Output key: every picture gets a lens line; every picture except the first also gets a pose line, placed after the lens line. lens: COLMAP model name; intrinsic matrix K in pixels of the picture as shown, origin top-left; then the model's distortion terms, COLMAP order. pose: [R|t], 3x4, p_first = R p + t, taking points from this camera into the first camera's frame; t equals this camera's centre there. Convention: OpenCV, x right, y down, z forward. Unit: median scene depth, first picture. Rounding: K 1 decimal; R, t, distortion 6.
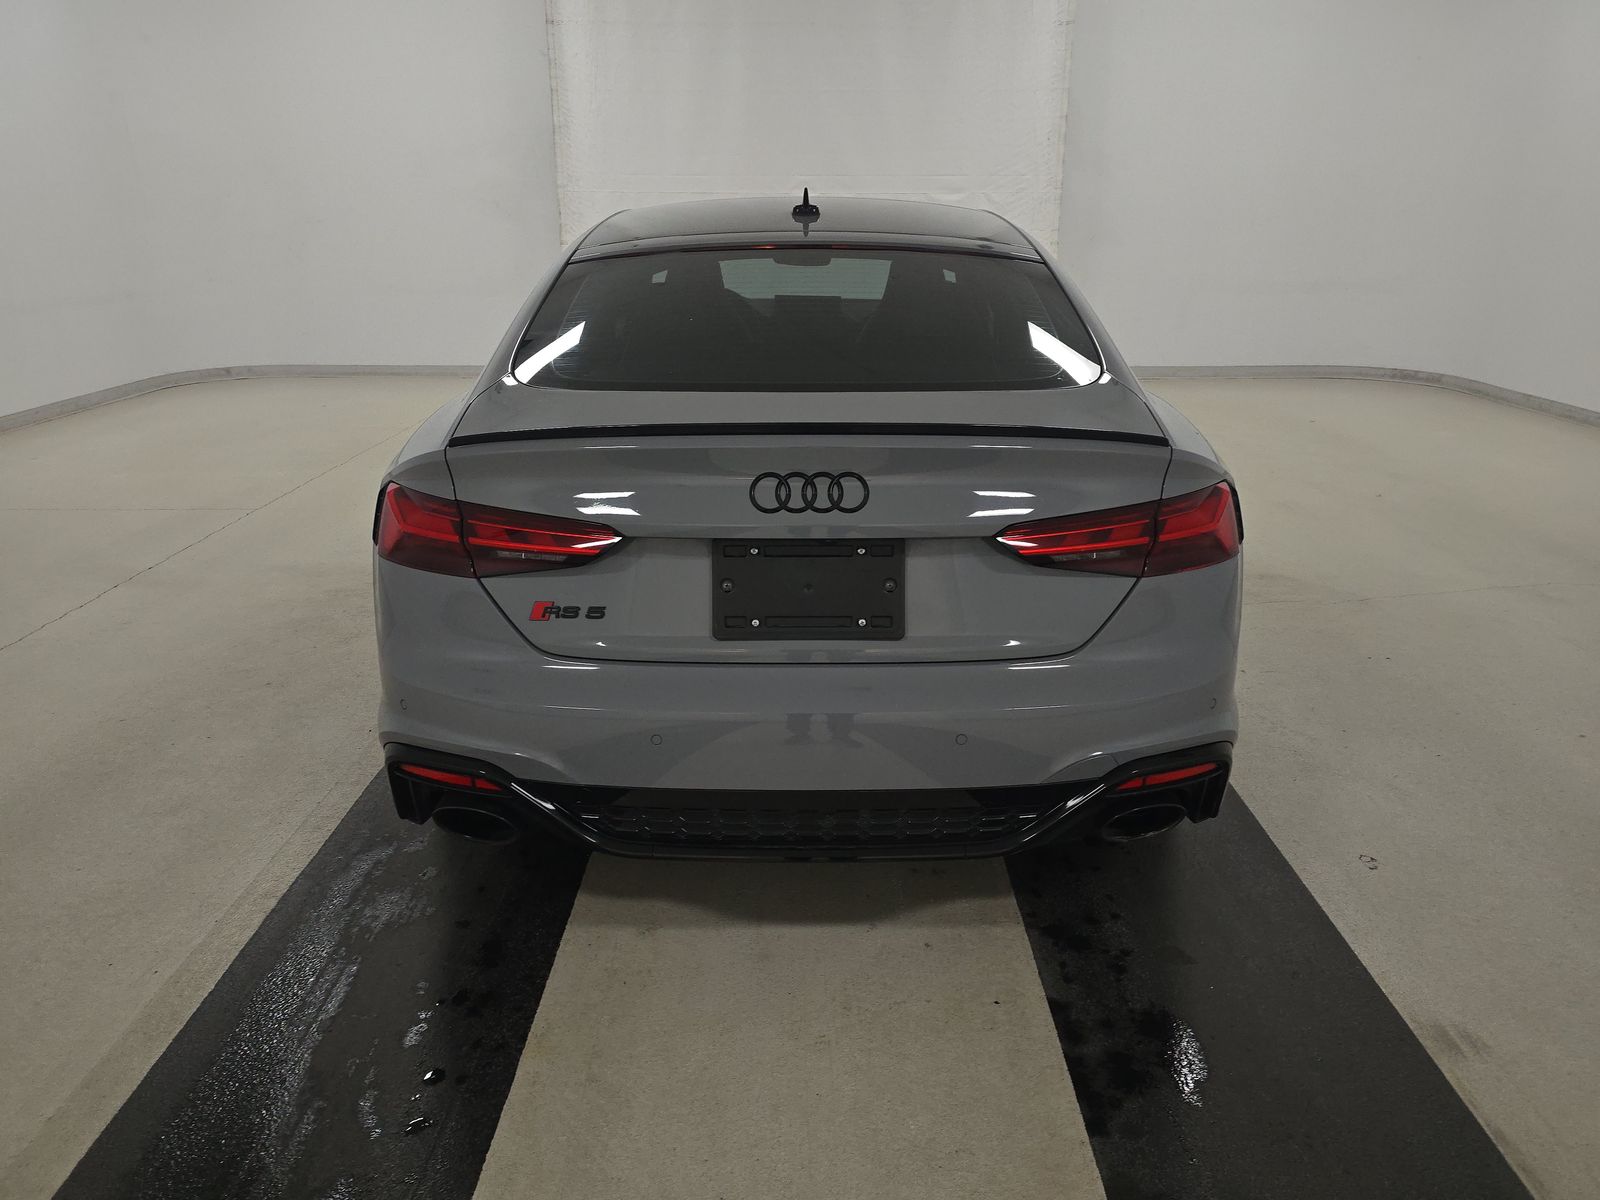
lens RADIAL K [[1063.2, 0, 794.3], [0, 1063.2, 600.3], [0, 0, 1]] dist [0.010502, -0.003802]
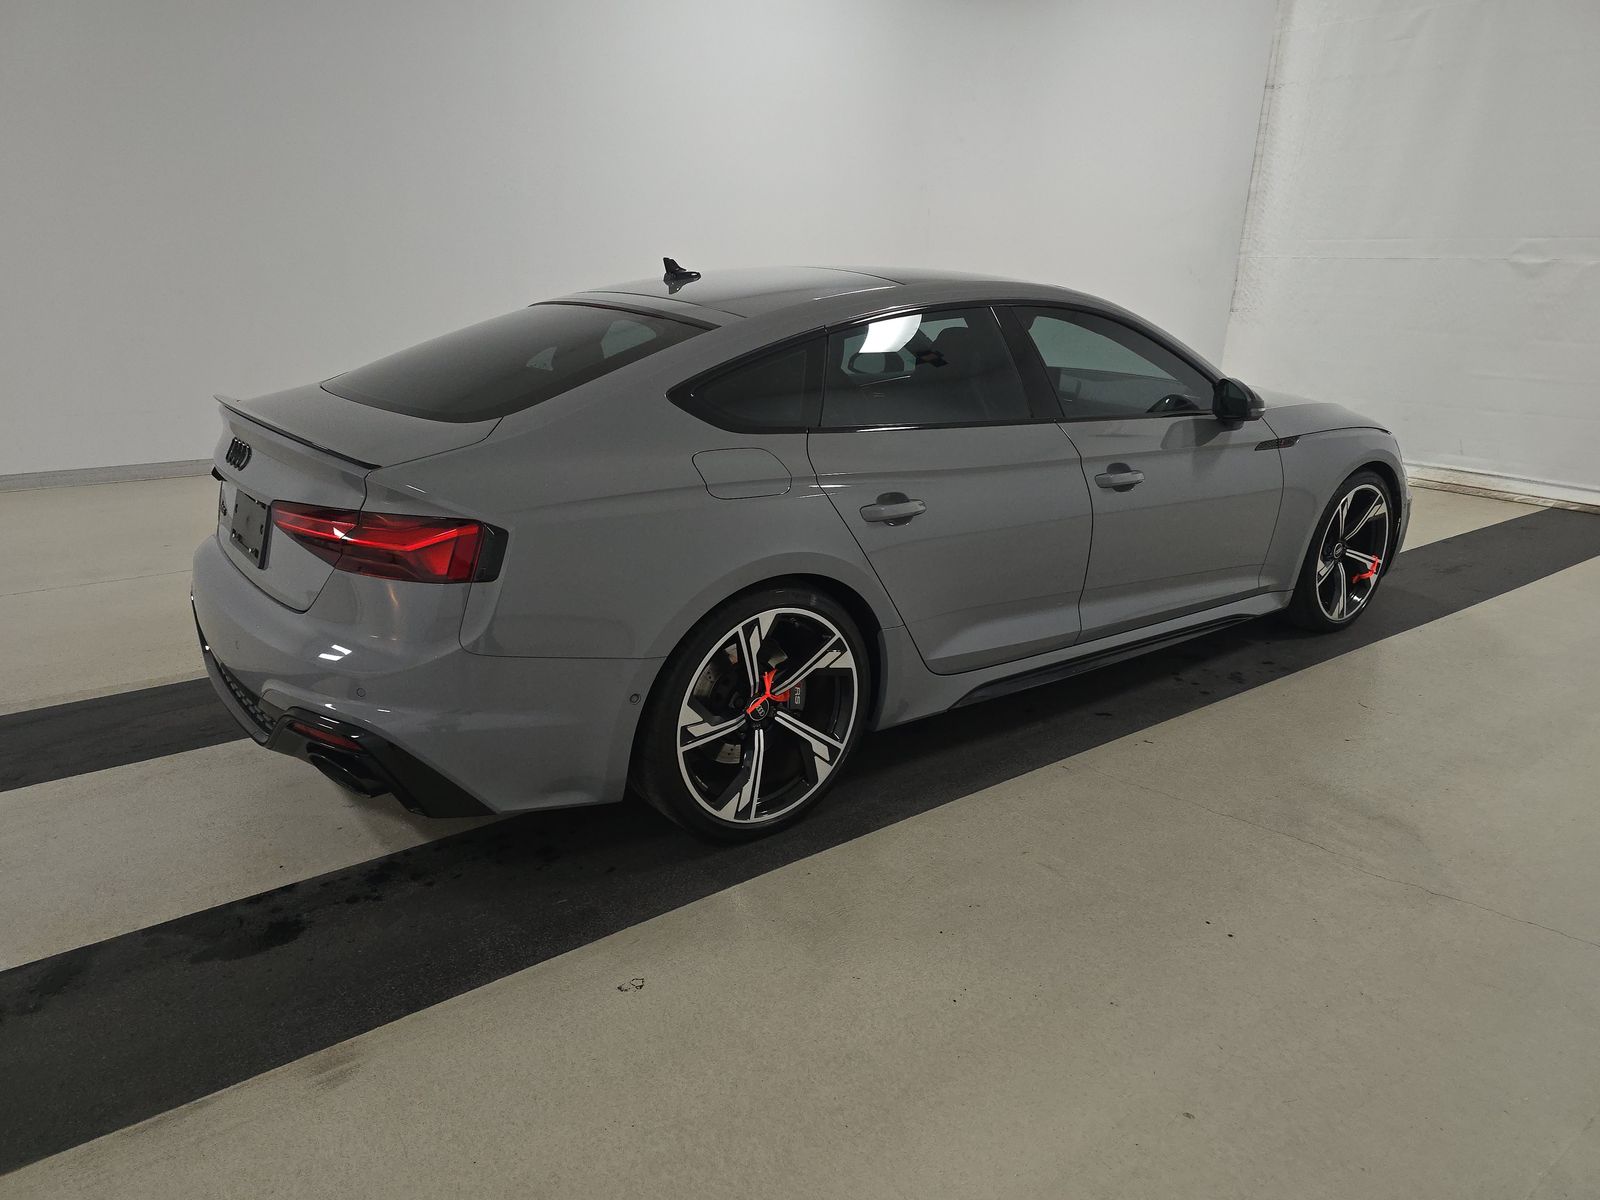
lens RADIAL K [[1063.2, 0, 793.2], [0, 1063.2, 591.9], [0, 0, 1]] dist [0.010502, -0.003802]
pose [[0.620730, 0.240747, -0.746147, 1.038329], [-0.286290, 0.955572, 0.070151, -0.151079], [0.729885, 0.170070, 0.662075, 0.378188]]
